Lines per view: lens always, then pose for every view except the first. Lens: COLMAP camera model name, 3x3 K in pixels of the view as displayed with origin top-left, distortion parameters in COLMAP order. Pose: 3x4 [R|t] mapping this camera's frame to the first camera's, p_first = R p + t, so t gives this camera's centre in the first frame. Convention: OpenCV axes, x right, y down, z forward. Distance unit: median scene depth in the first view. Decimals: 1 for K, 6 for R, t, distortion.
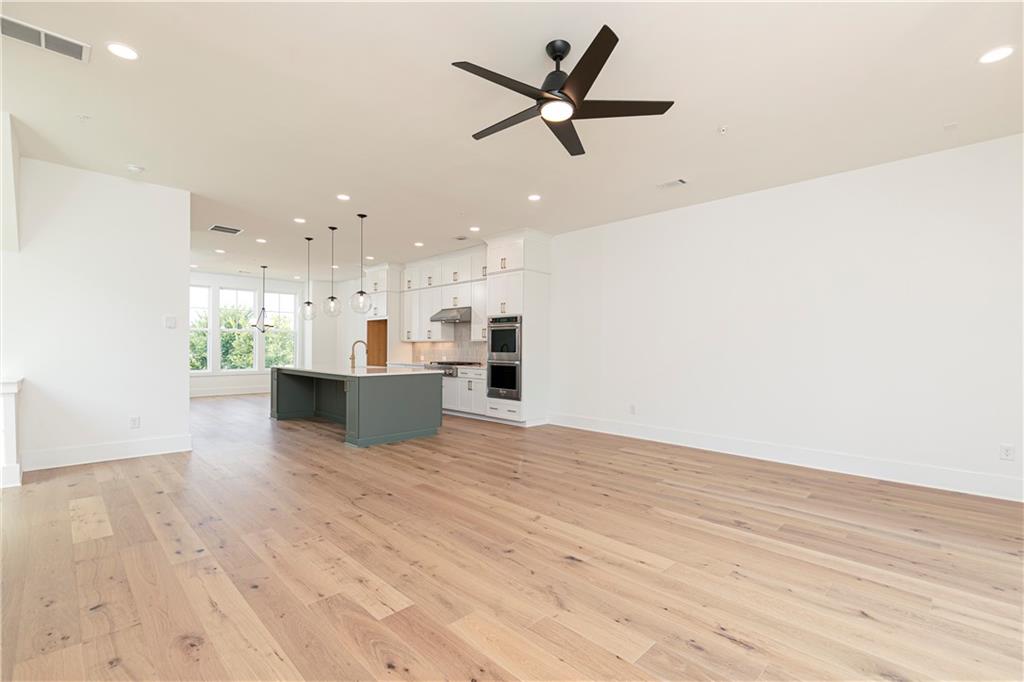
lens RADIAL K [[459.4, 0, 510.4], [0, 459.4, 345.1], [0, 0, 1]] dist [0.003693, 0.000284]
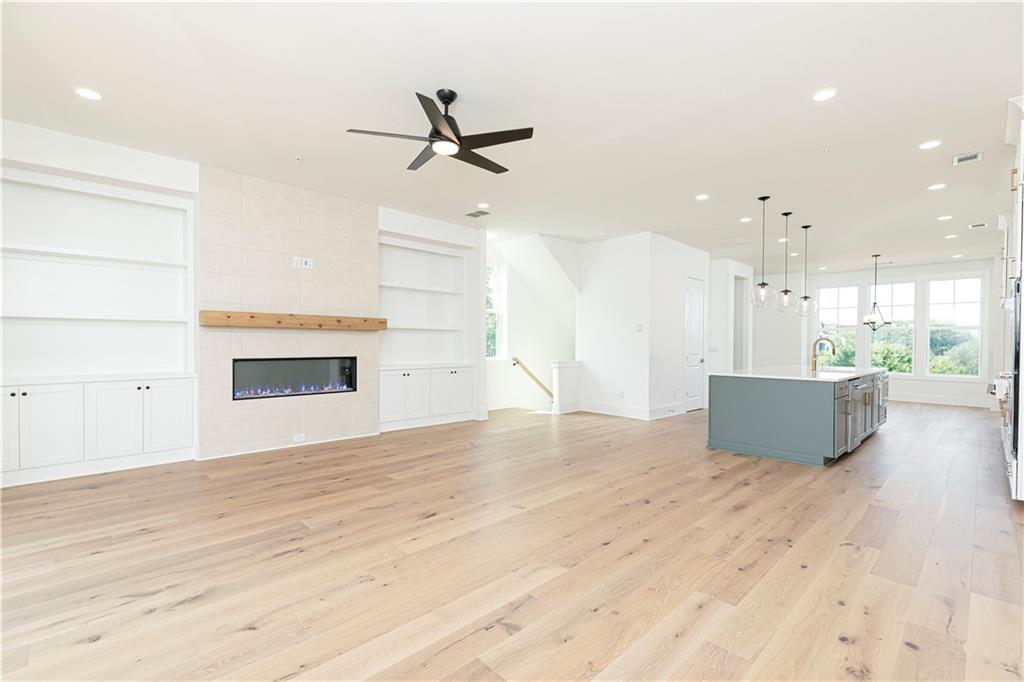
lens RADIAL K [[459.4, 0, 510.2], [0, 459.4, 344.3], [0, 0, 1]] dist [0.003693, 0.000284]
pose [[-0.016105, -0.004333, -0.999861, 1.086984], [-0.004004, 0.999983, -0.004269, 0.014634], [0.999862, 0.003934, -0.016123, 0.989626]]
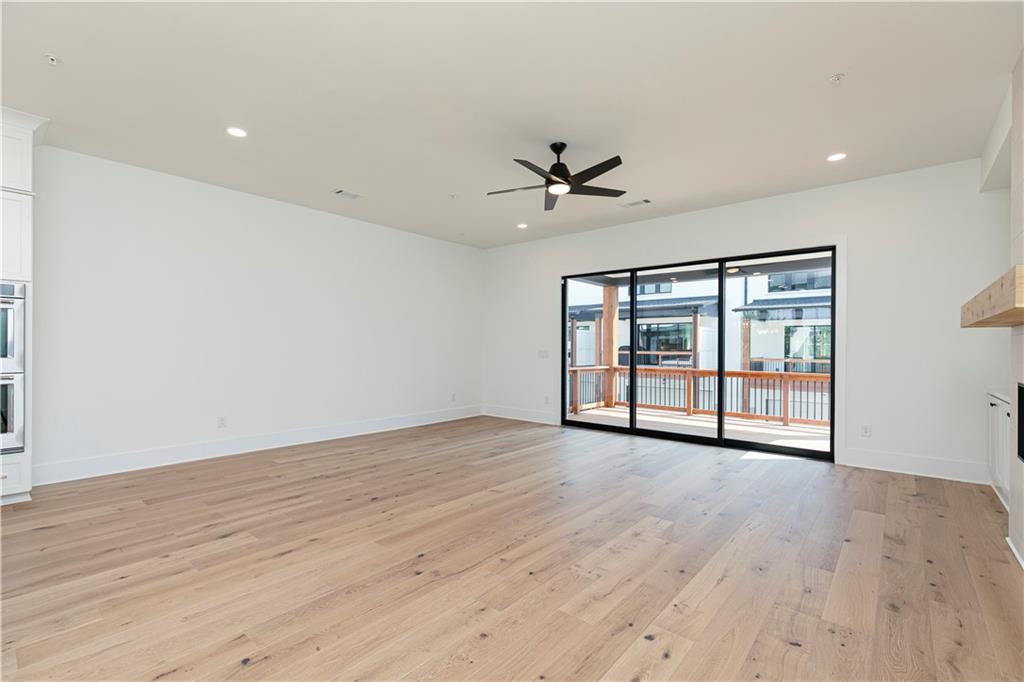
lens RADIAL K [[459.4, 0, 515.4], [0, 459.4, 342.7], [0, 0, 1]] dist [0.003693, 0.000284]
pose [[-0.089954, 0.001289, 0.995945, -1.127123], [-0.006410, 0.999978, -0.001873, -0.005574], [-0.995925, -0.006553, -0.089944, 1.052886]]
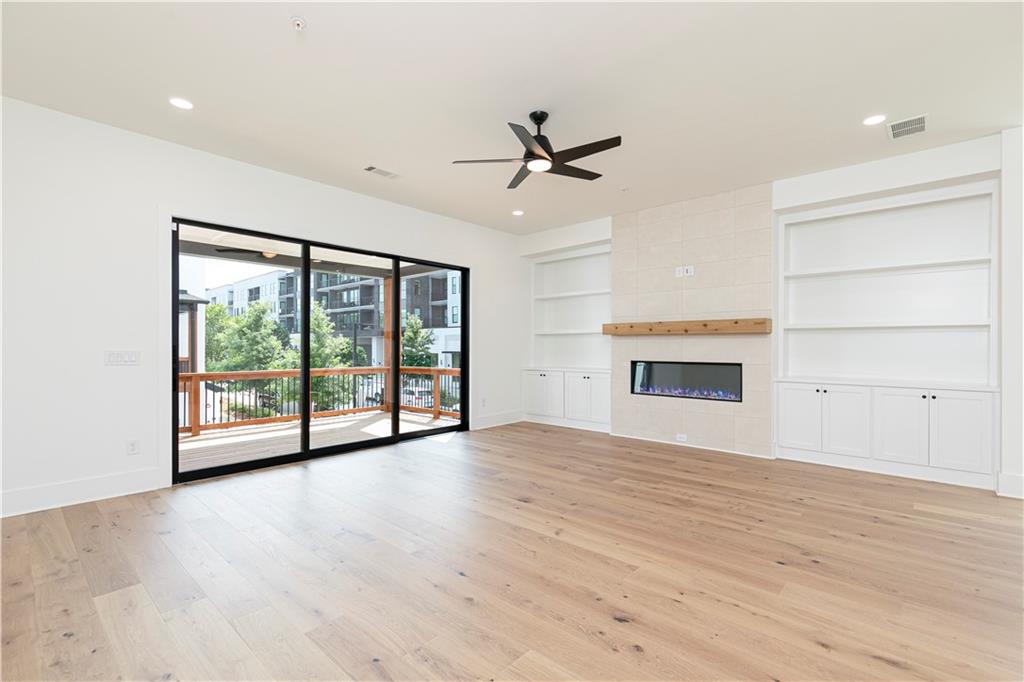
lens RADIAL K [[459.4, 0, 510.9], [0, 459.4, 347.1], [0, 0, 1]] dist [0.003693, 0.000284]
pose [[-0.998658, -0.008958, -0.051002, 0.200997], [-0.008934, 0.999960, -0.000706, 0.009258], [0.051007, -0.000250, -0.998698, 1.901216]]
